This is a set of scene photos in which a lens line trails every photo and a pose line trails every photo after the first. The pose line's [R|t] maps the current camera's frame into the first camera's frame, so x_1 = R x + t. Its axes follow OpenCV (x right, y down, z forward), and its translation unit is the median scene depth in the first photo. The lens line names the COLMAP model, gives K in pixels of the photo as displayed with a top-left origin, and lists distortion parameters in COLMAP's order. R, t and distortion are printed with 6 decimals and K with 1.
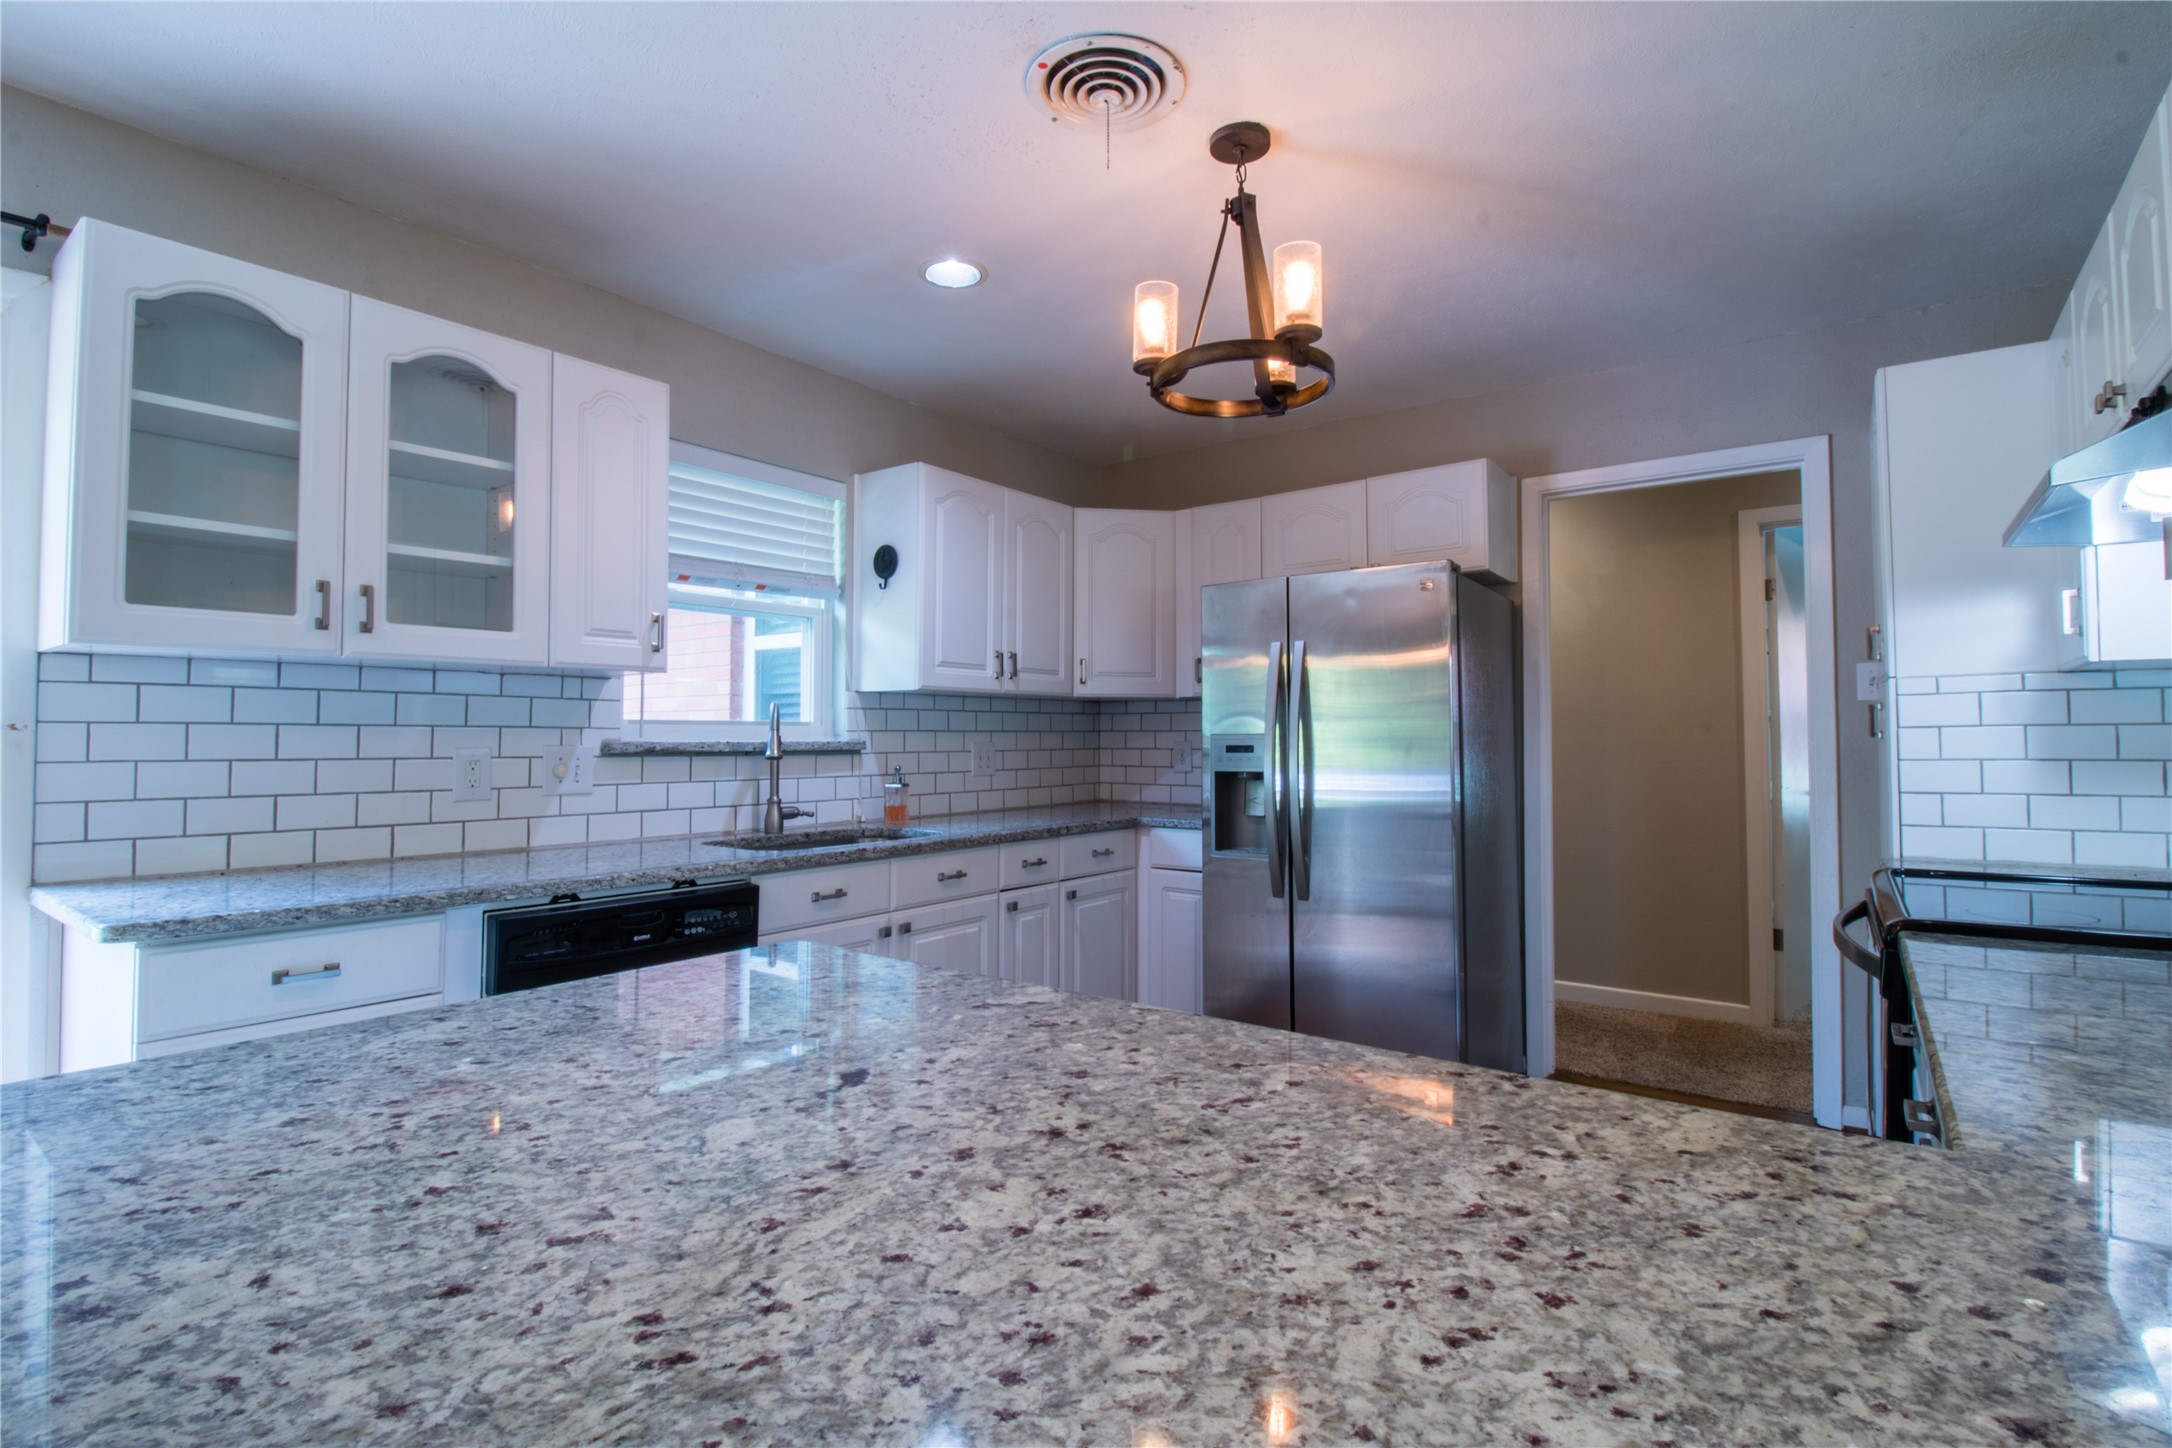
lens RADIAL K [[1039.8, 0, 1093.8], [0, 1039.8, 711.6], [0, 0, 1]] dist [-0.001434, -0.014211]
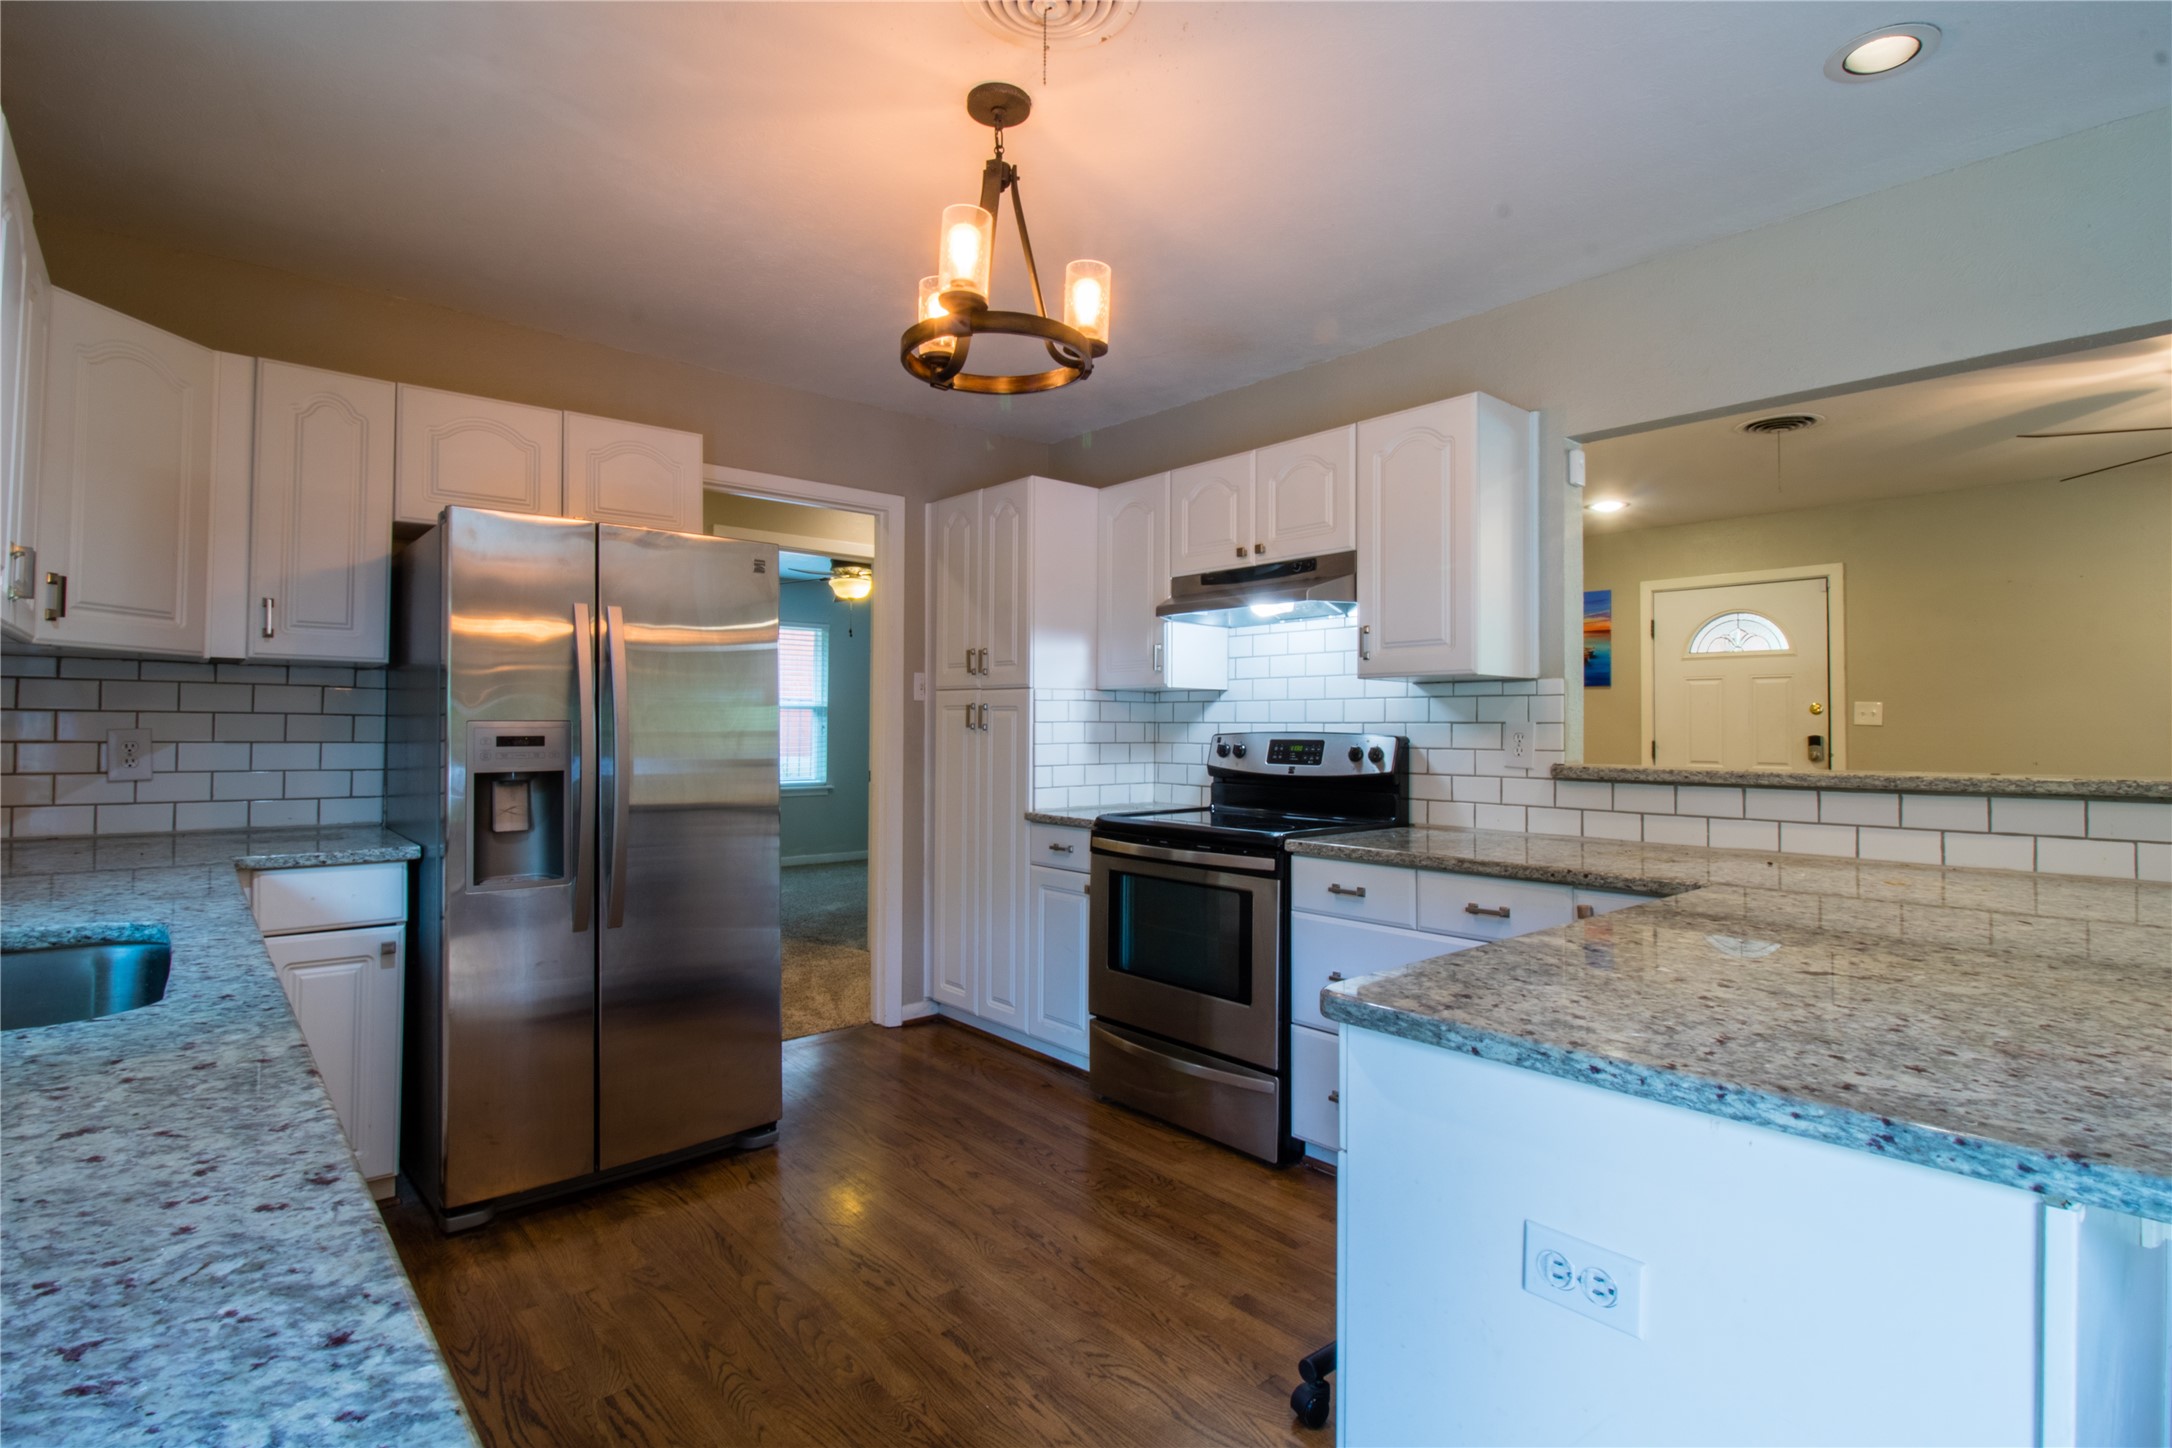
lens RADIAL K [[1039.8, 0, 1093.8], [0, 1039.8, 711.6], [0, 0, 1]] dist [-0.001434, -0.014211]
pose [[0.213619, 0.017890, 0.976753, -0.535466], [-0.030201, 0.999475, -0.011701, 0.012497], [-0.976450, -0.026999, 0.214047, 0.489194]]
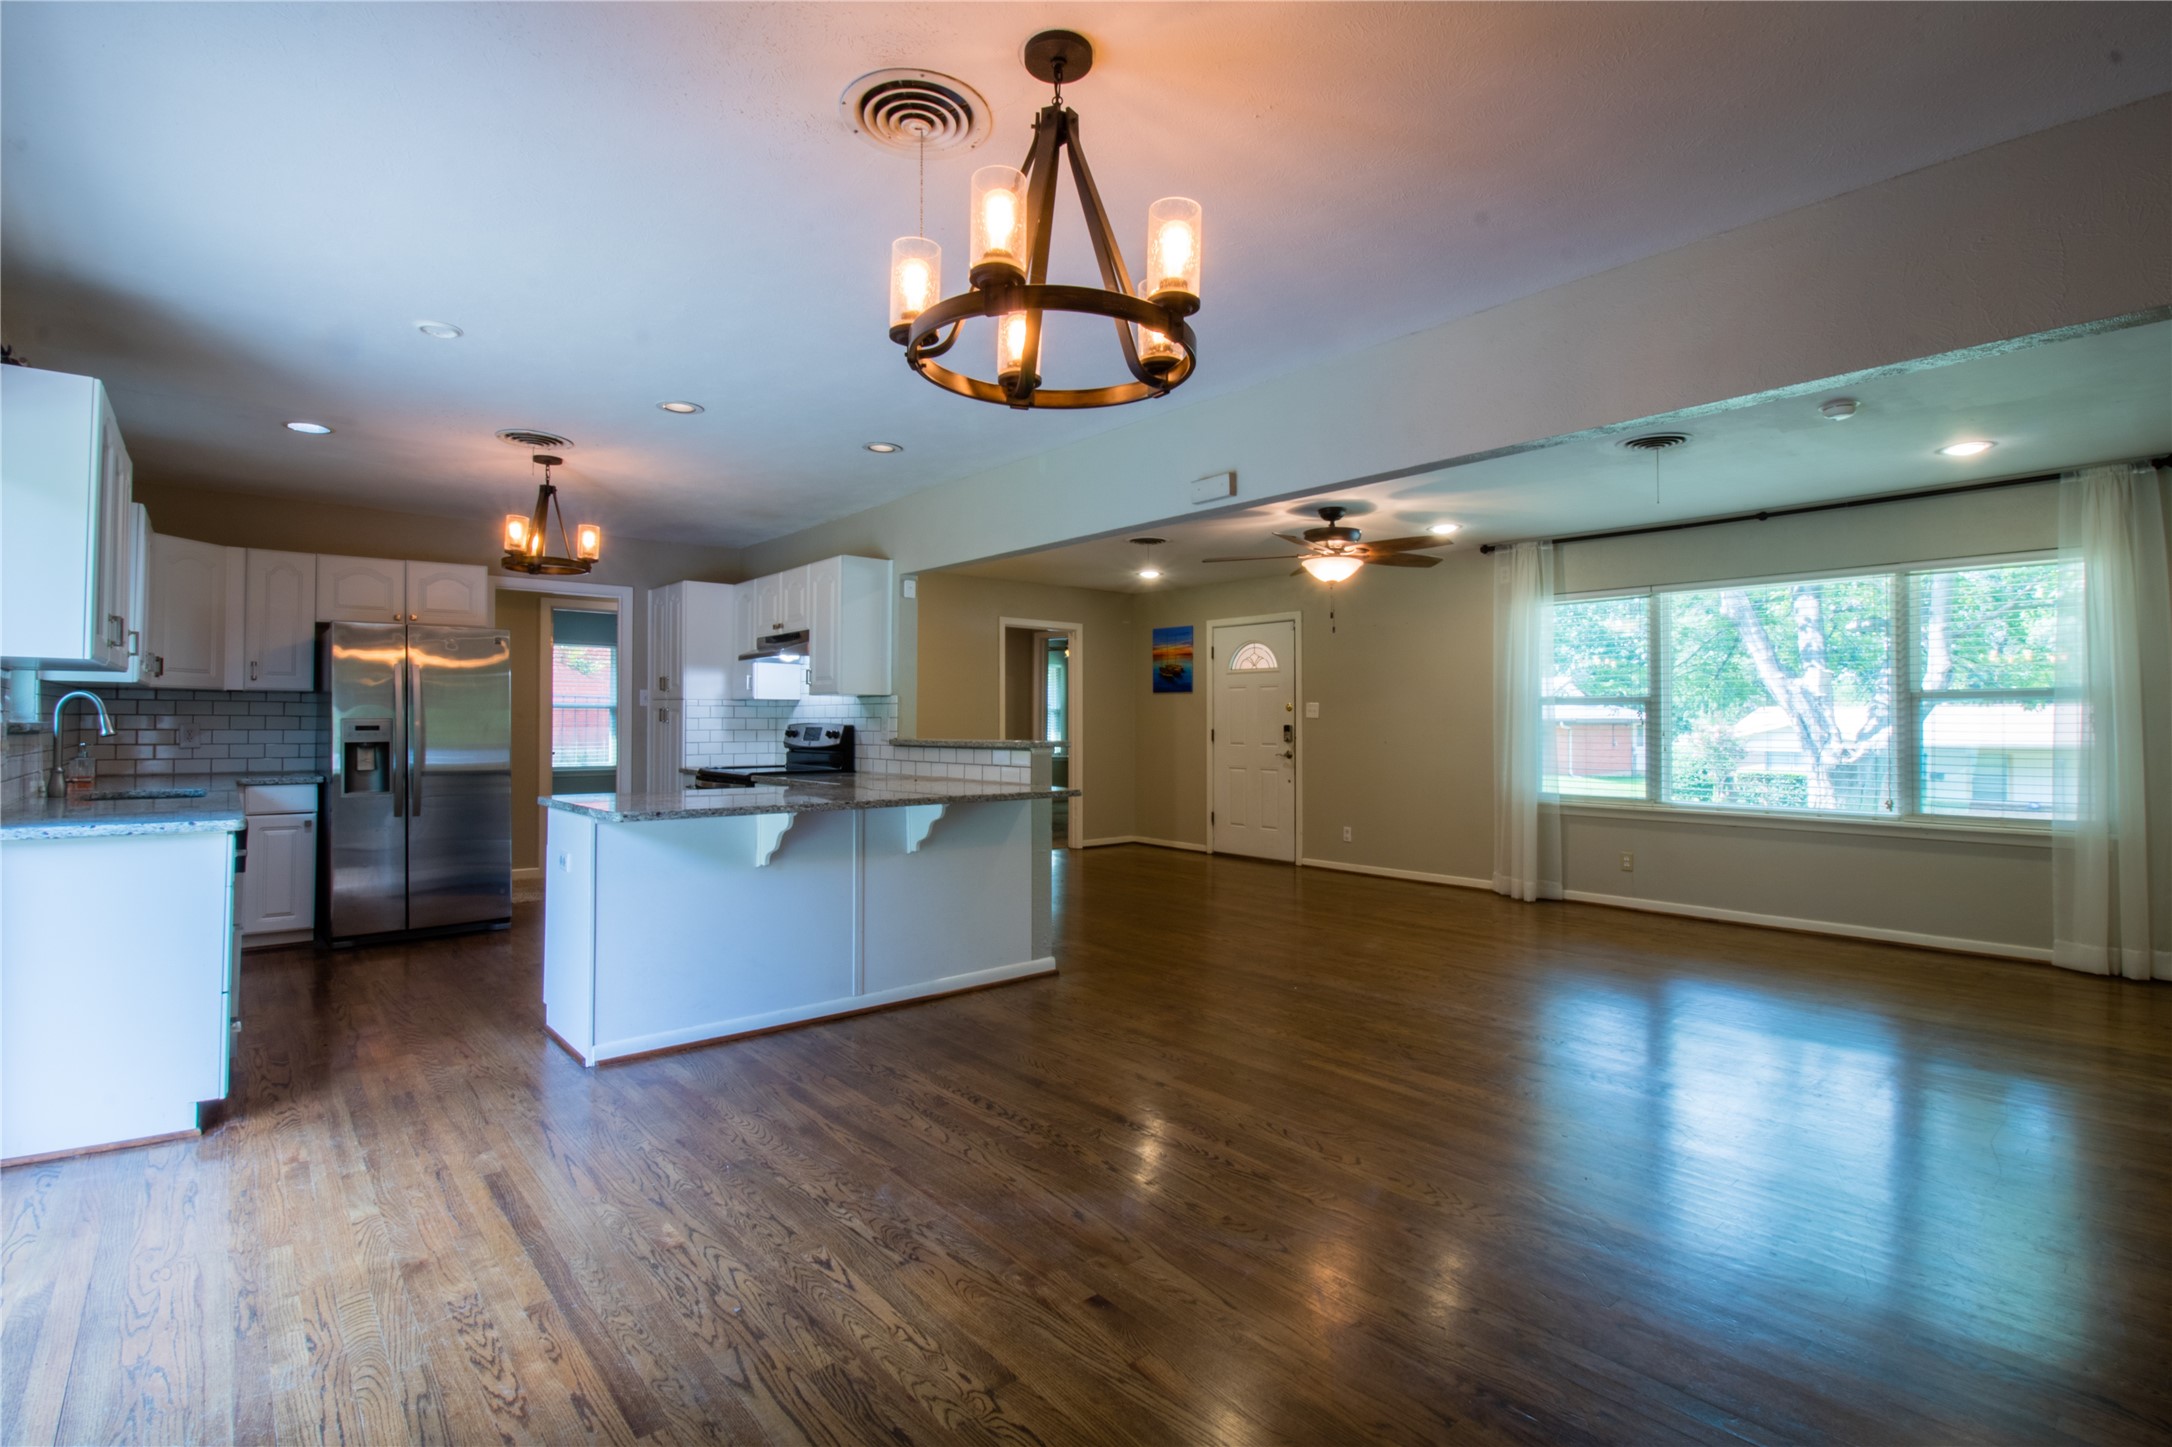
lens RADIAL K [[1007.0, 0, 1097.6], [0, 1007.0, 714.6], [0, 0, 1]] dist [0.002520, -0.017529]
pose [[0.218580, 0.009310, 0.975775, -1.228571], [-0.026344, 0.999646, -0.003636, -0.009970], [-0.975463, -0.024911, 0.218748, -0.478453]]
